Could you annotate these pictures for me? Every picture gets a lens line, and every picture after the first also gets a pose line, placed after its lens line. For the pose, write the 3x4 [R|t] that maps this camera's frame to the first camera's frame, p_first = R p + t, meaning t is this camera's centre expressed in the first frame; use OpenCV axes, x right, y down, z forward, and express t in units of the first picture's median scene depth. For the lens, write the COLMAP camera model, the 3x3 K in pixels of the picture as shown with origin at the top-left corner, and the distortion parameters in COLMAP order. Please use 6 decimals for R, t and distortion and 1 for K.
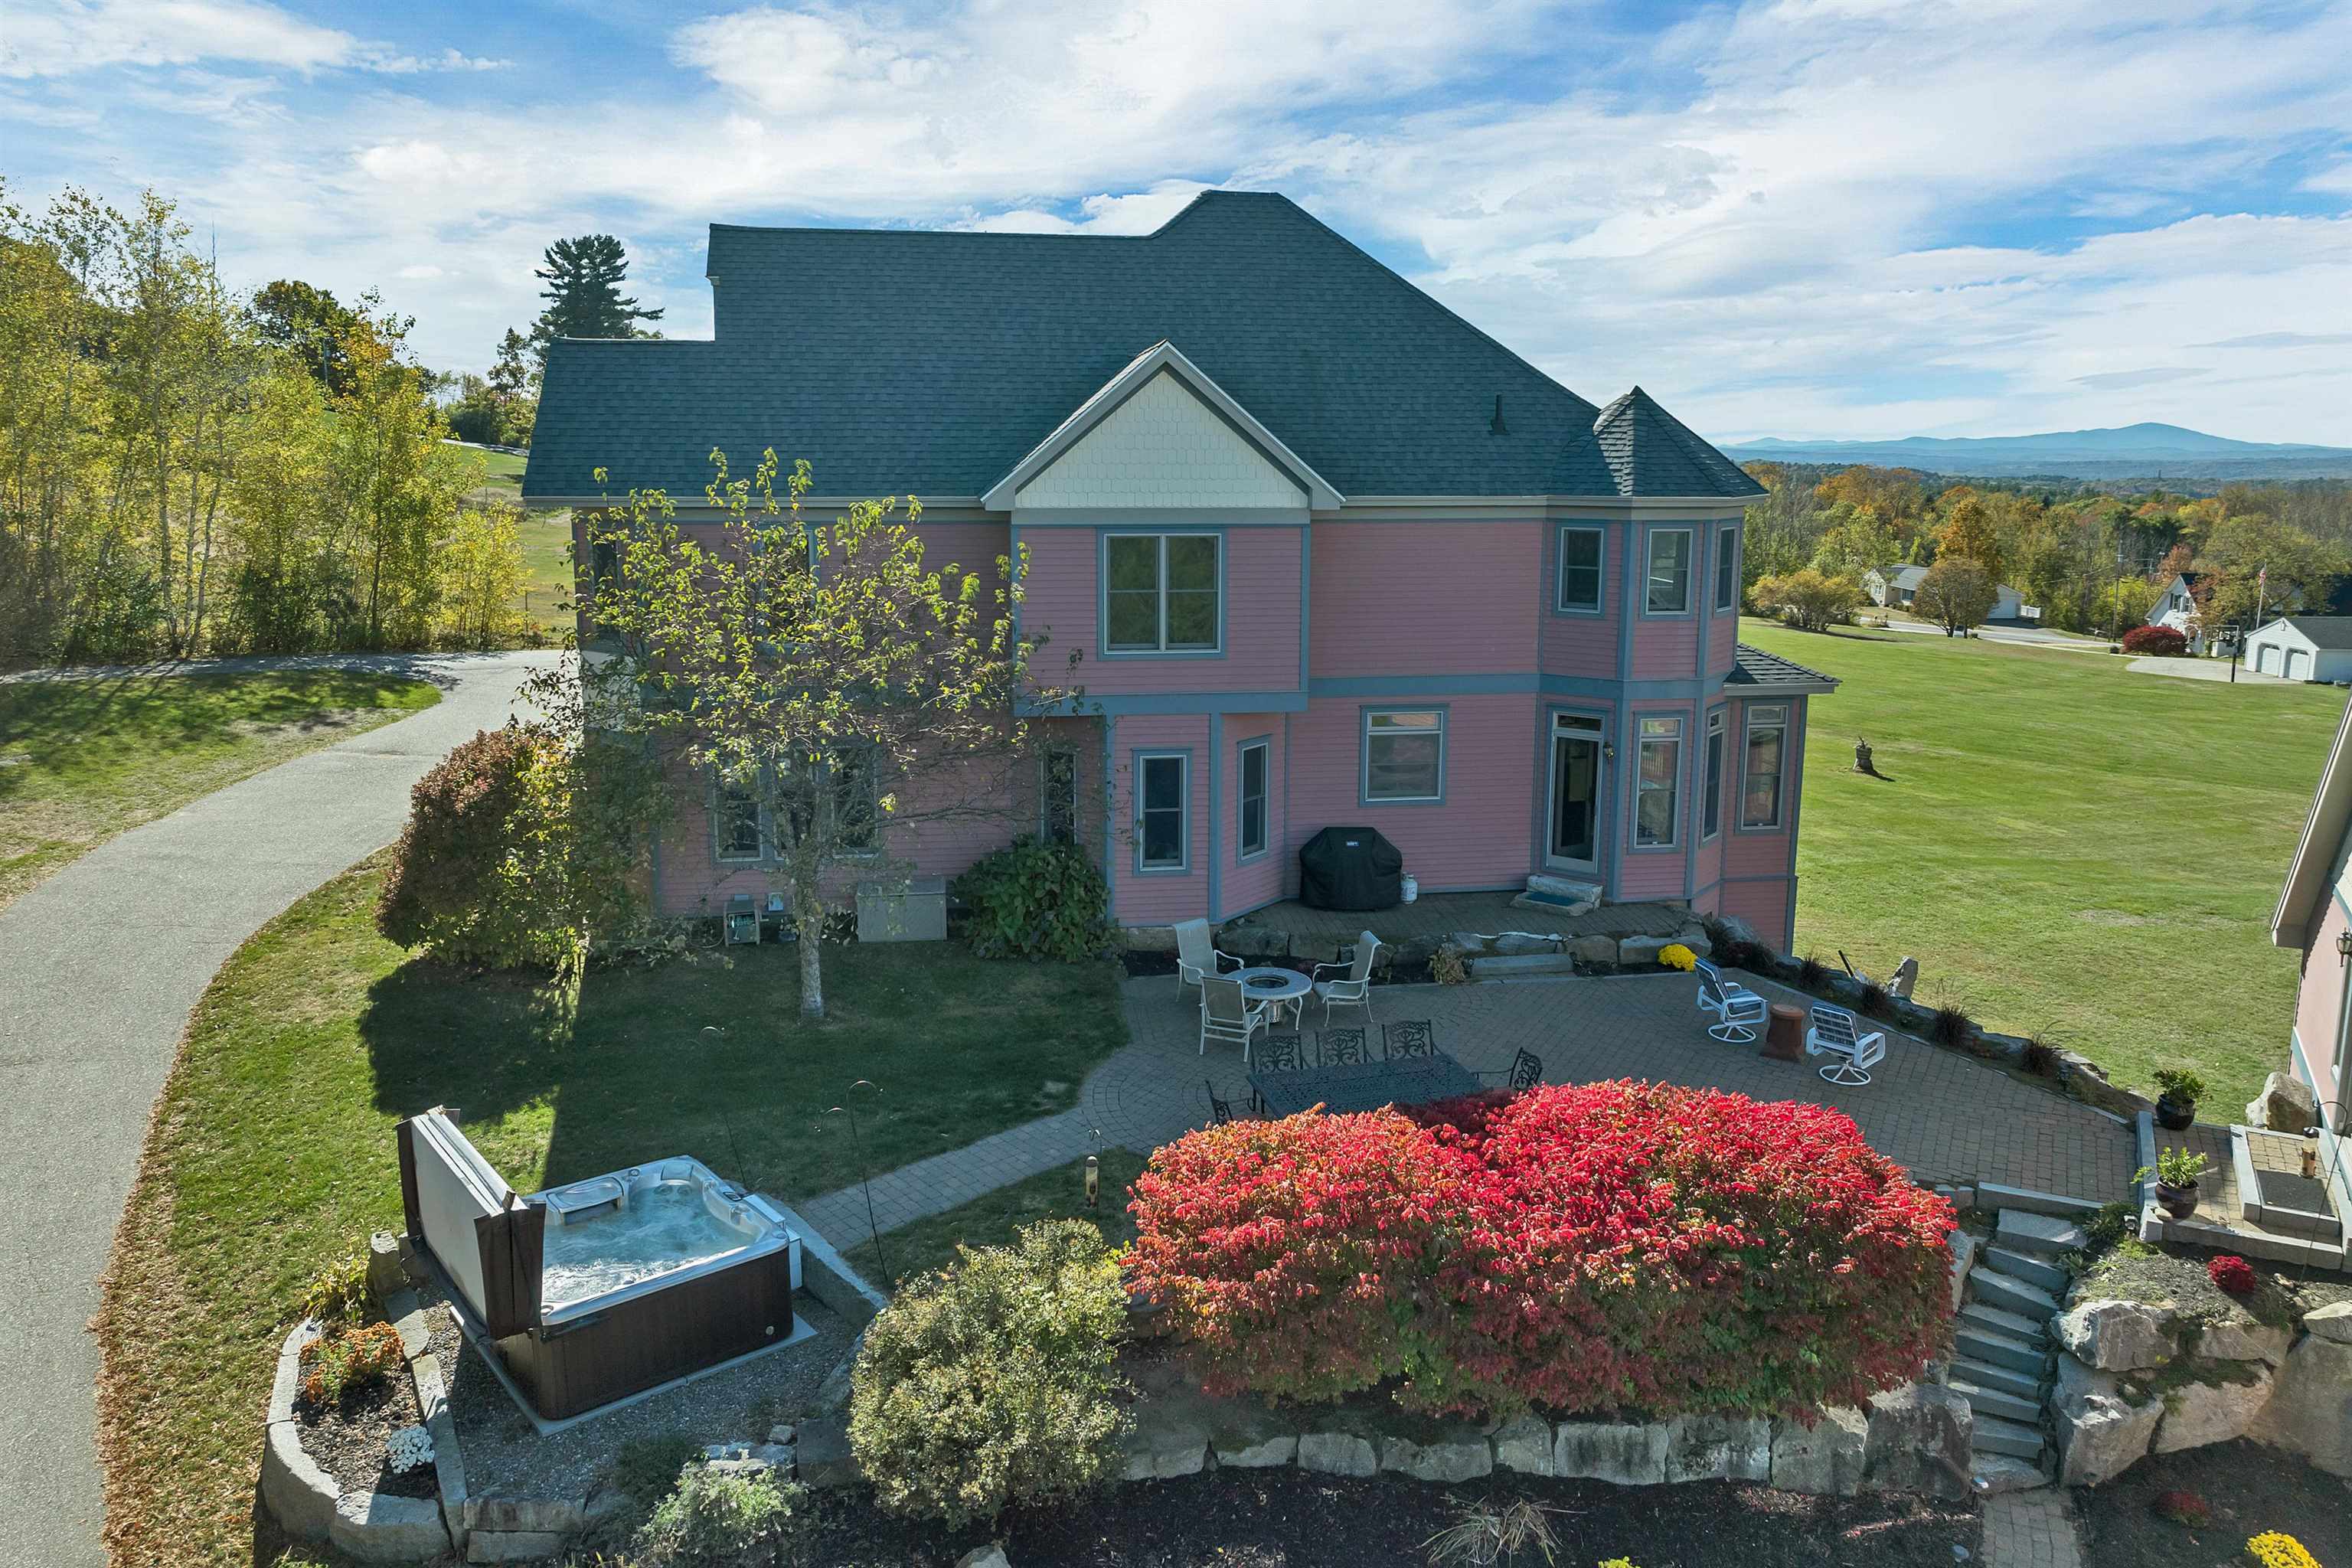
lens RADIAL K [[1681.5, 0, 1188.1], [0, 1681.5, 739.2], [0, 0, 1]] dist [-0.038671, 0.004877]
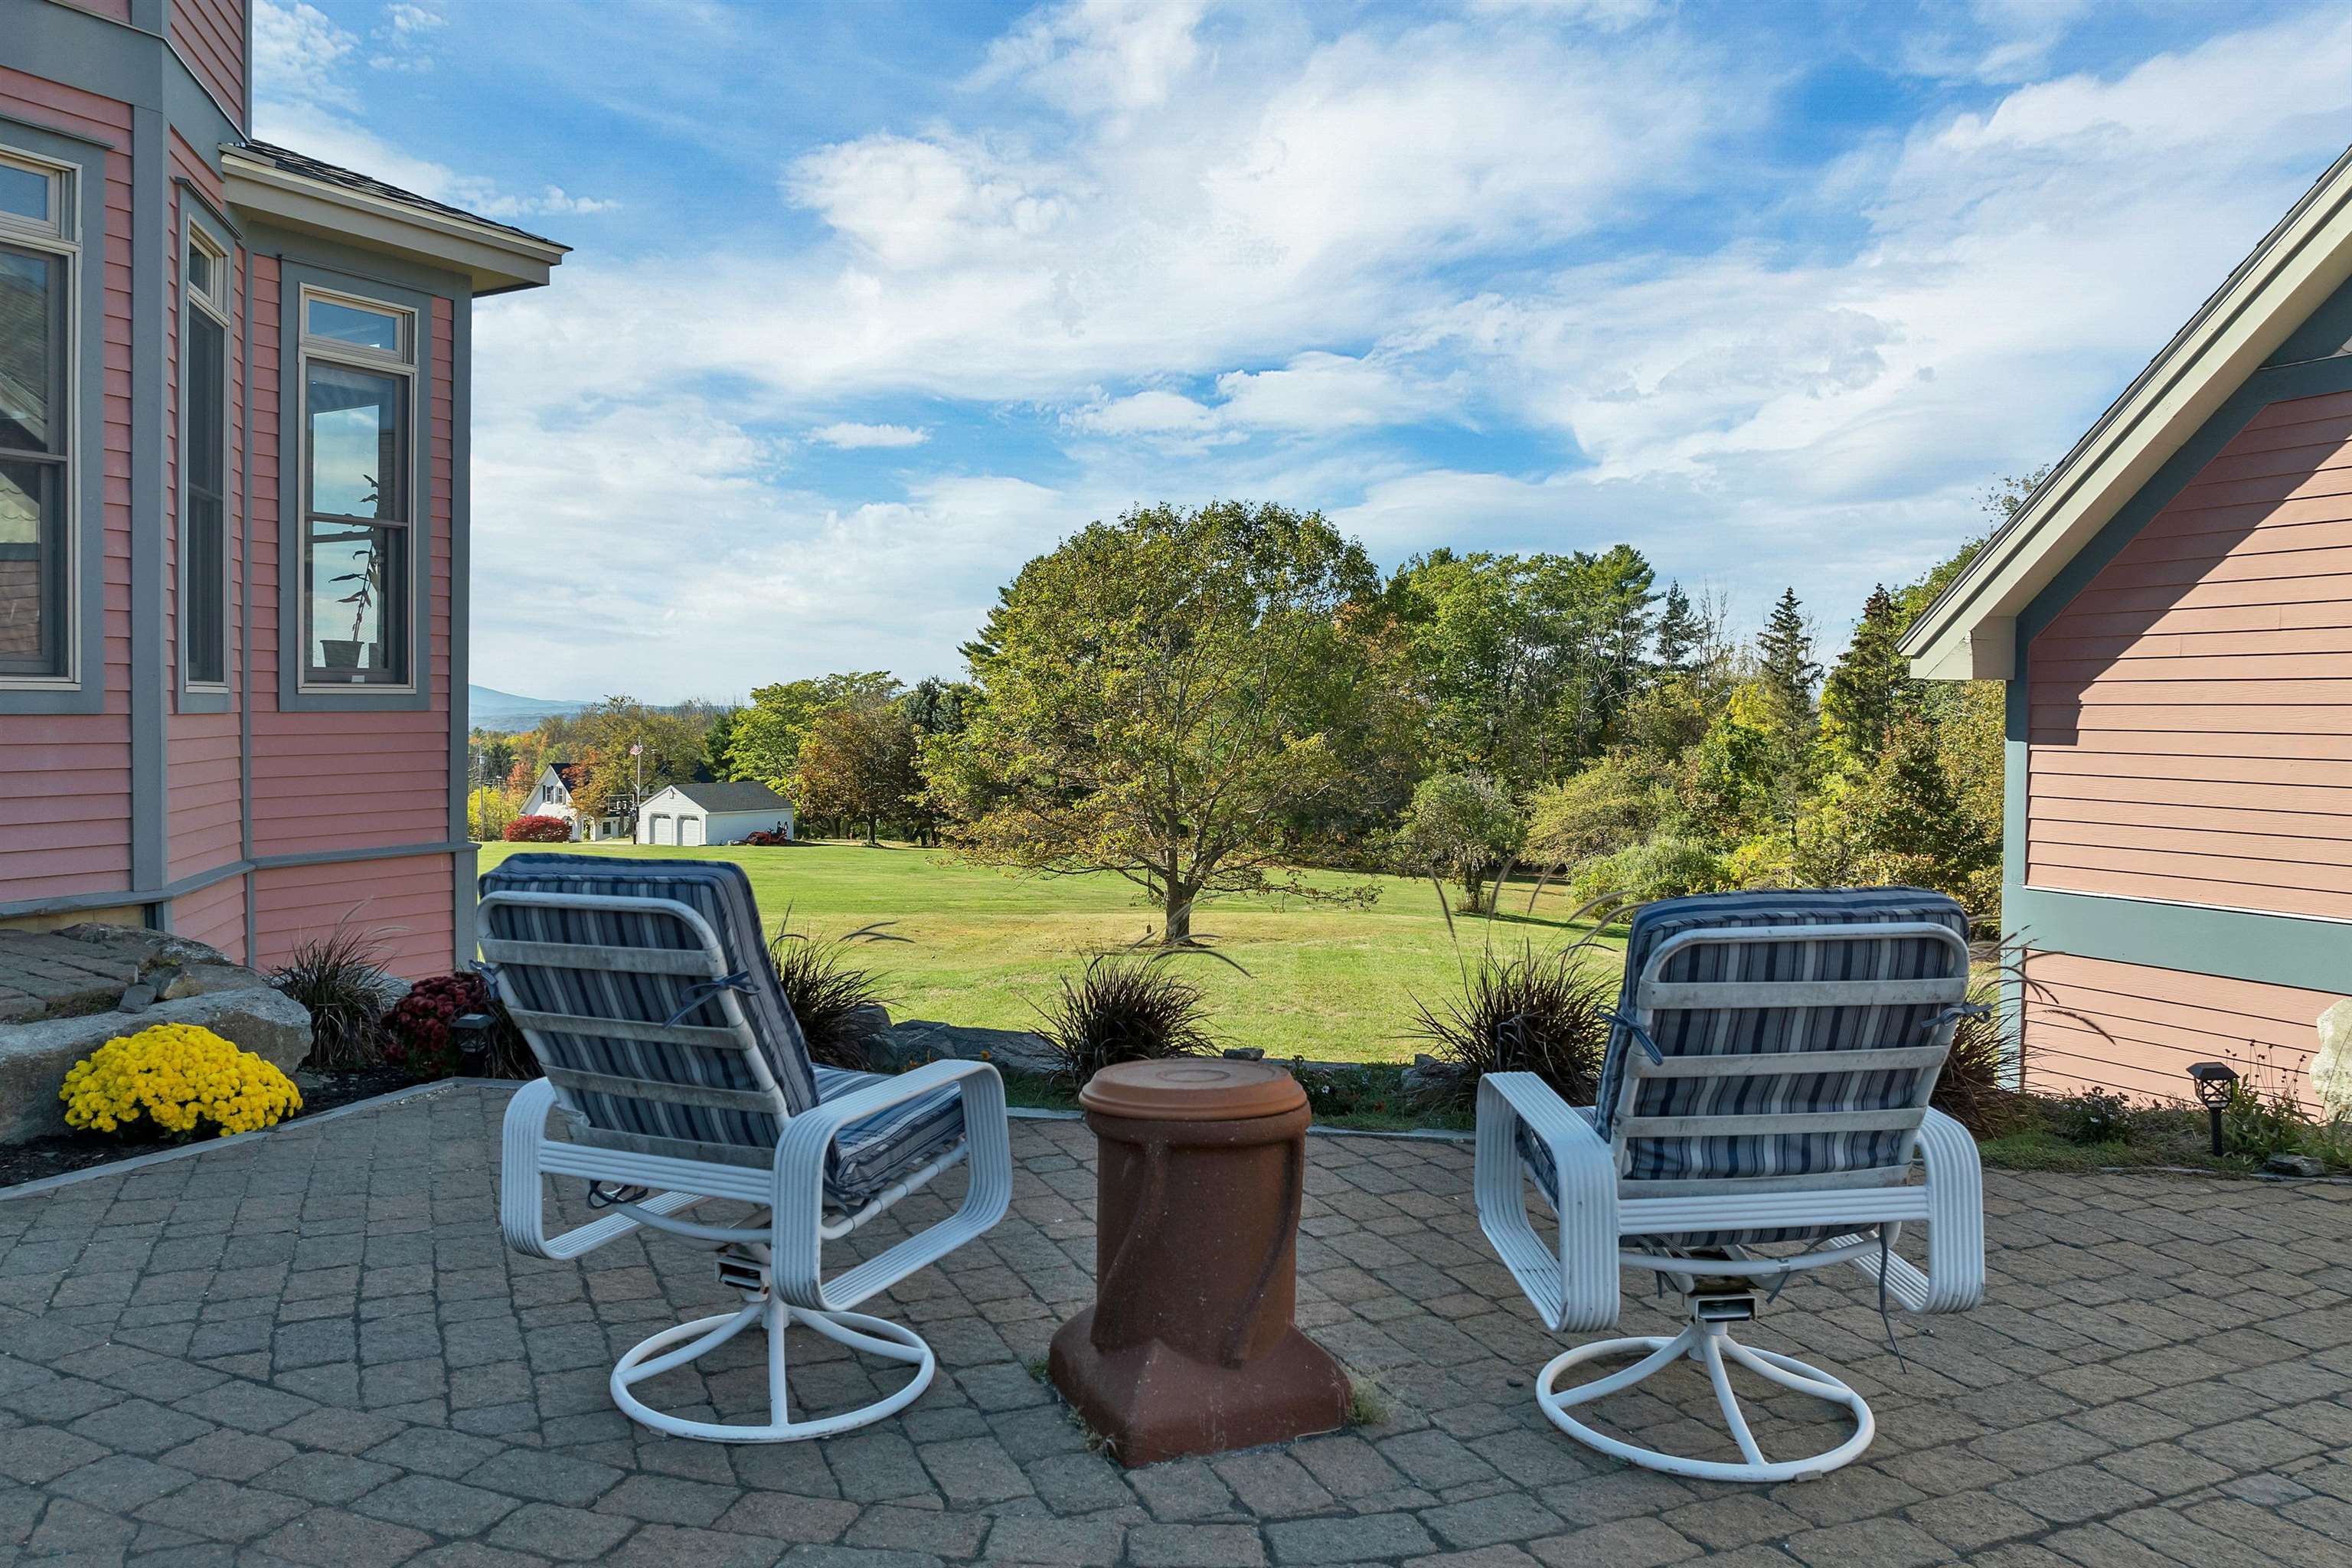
lens RADIAL K [[1688.8, 0, 1187.2], [0, 1688.8, 728.1], [0, 0, 1]] dist [-0.037786, 0.001080]
pose [[0.596364, -0.011205, 0.802636, 0.200680], [0.139453, 0.986144, -0.089848, 0.121241], [-0.790508, 0.165512, 0.589663, 0.763259]]
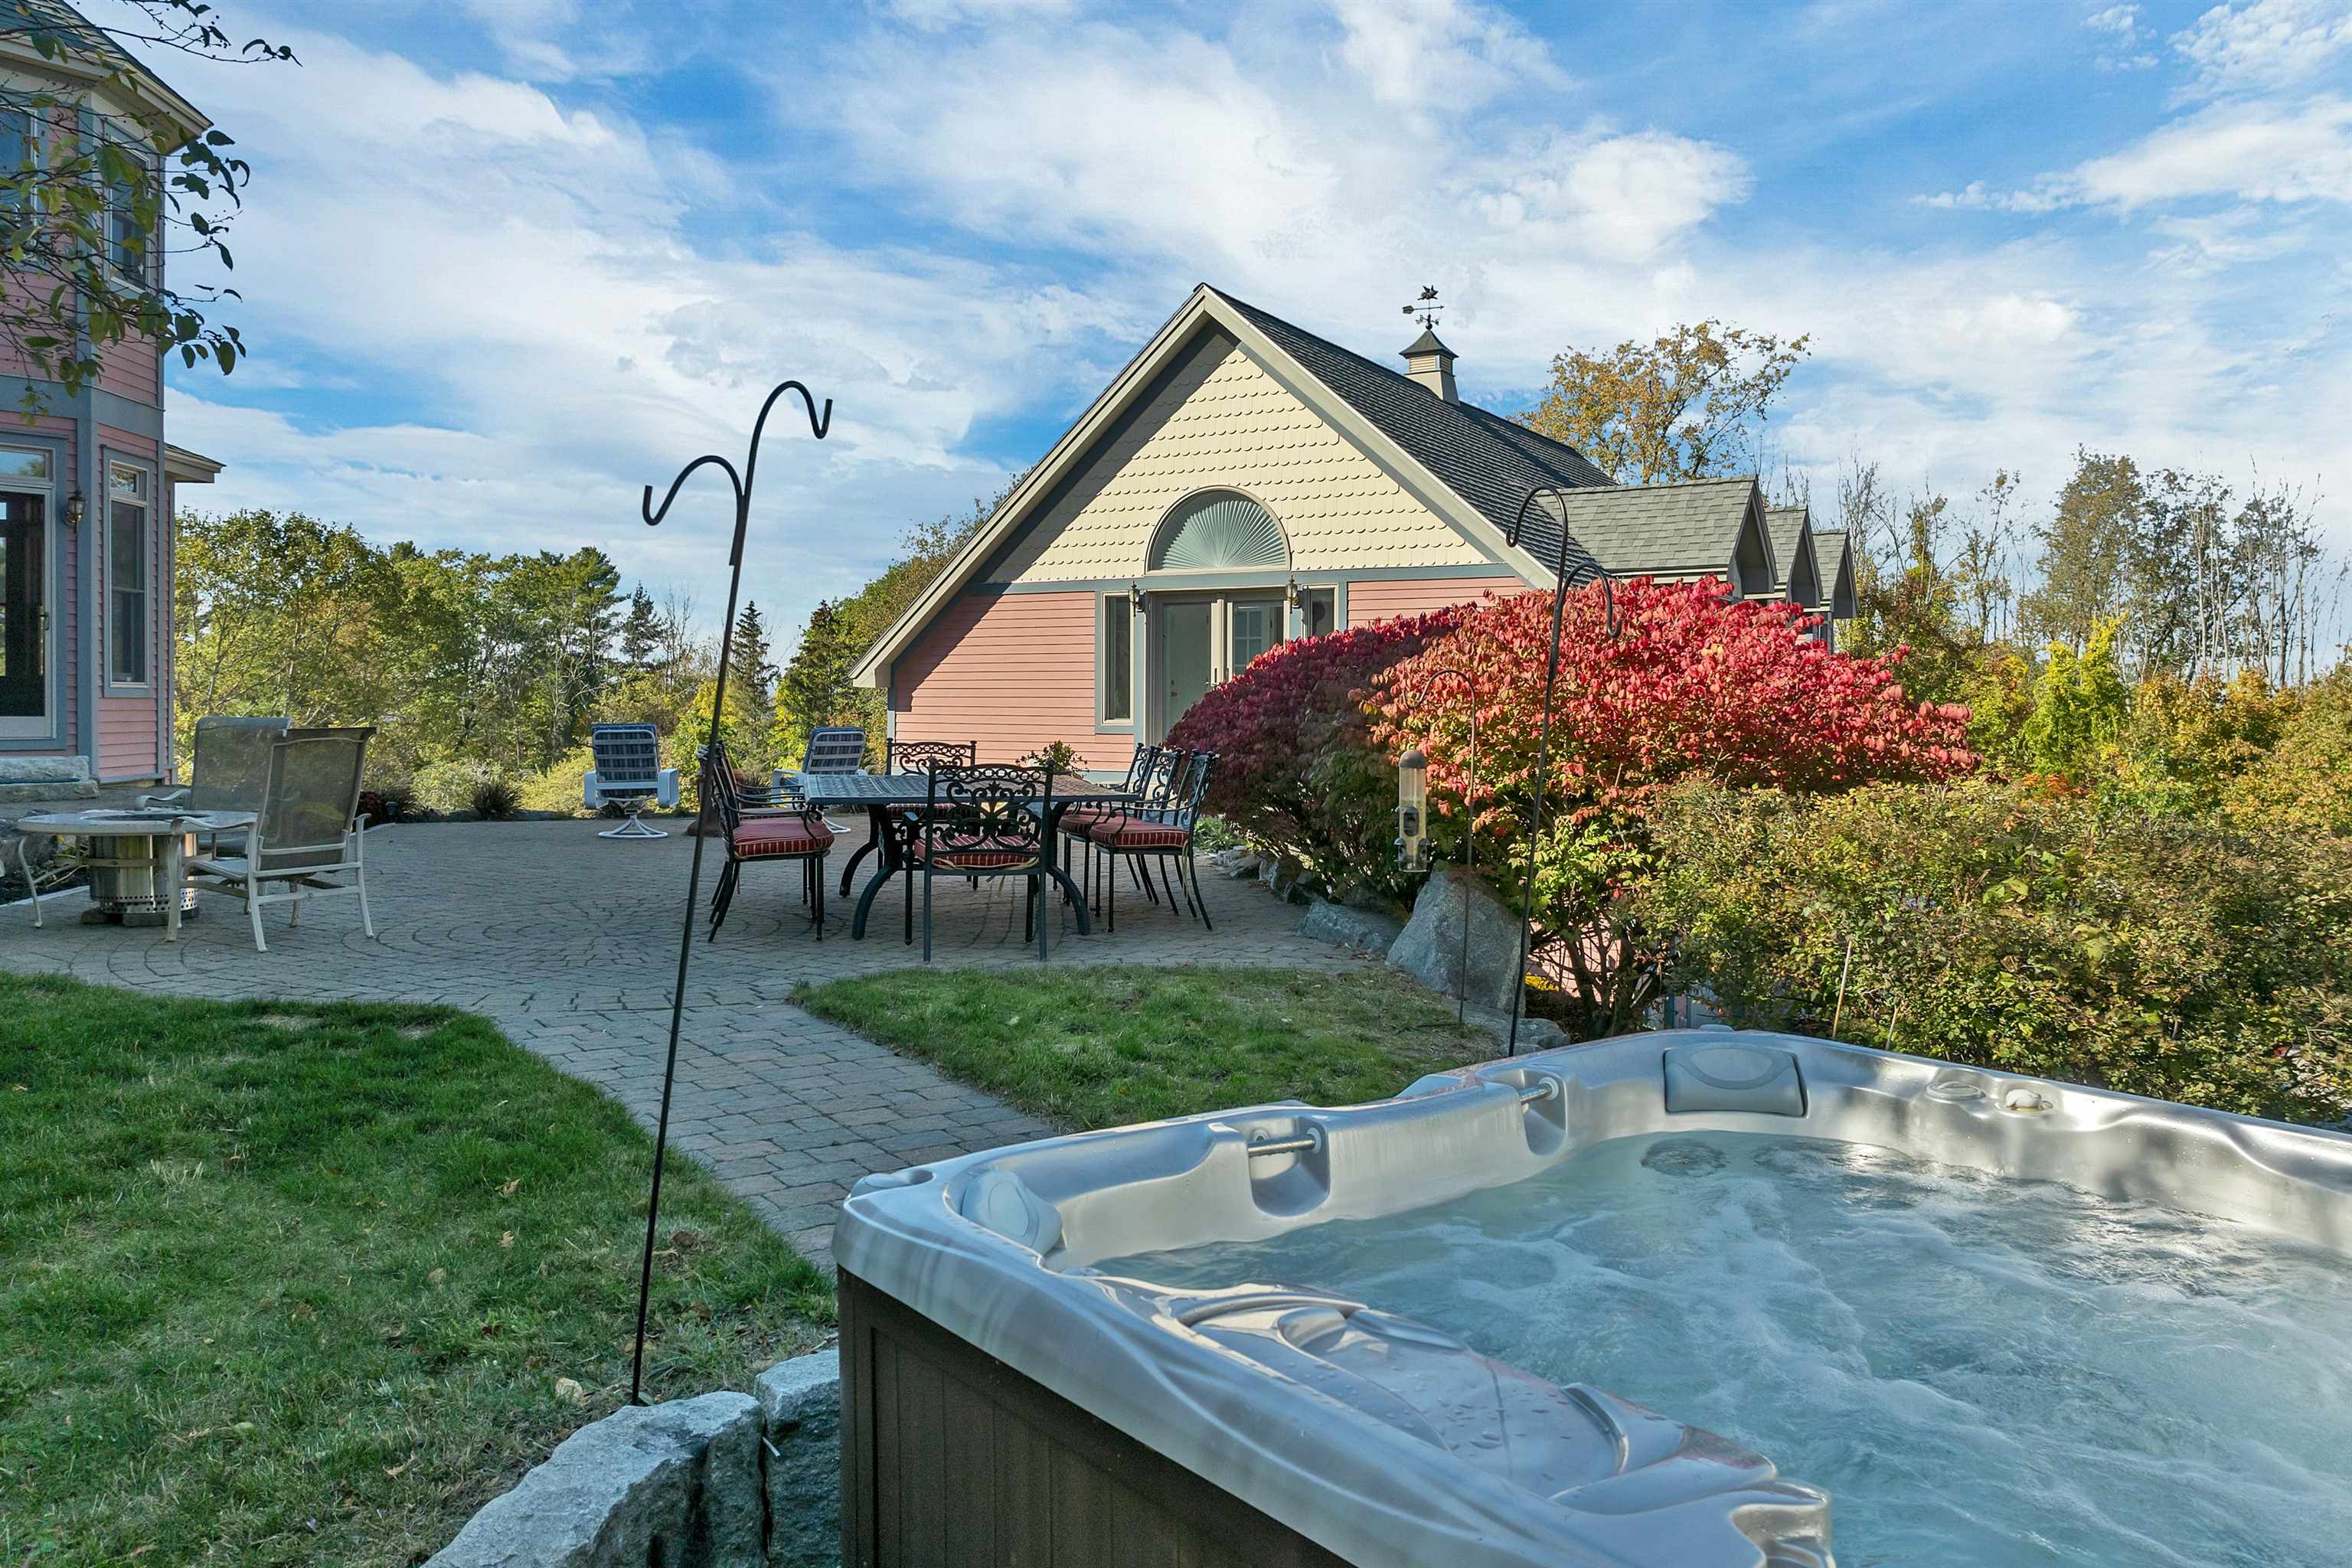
lens RADIAL K [[1688.8, 0, 1187.2], [0, 1688.8, 728.1], [0, 0, 1]] dist [-0.037786, 0.001080]
pose [[0.032918, -0.015101, 0.999344, -0.302681], [0.169541, 0.985479, 0.009307, 0.143530], [-0.984973, 0.169123, 0.035001, 0.649271]]
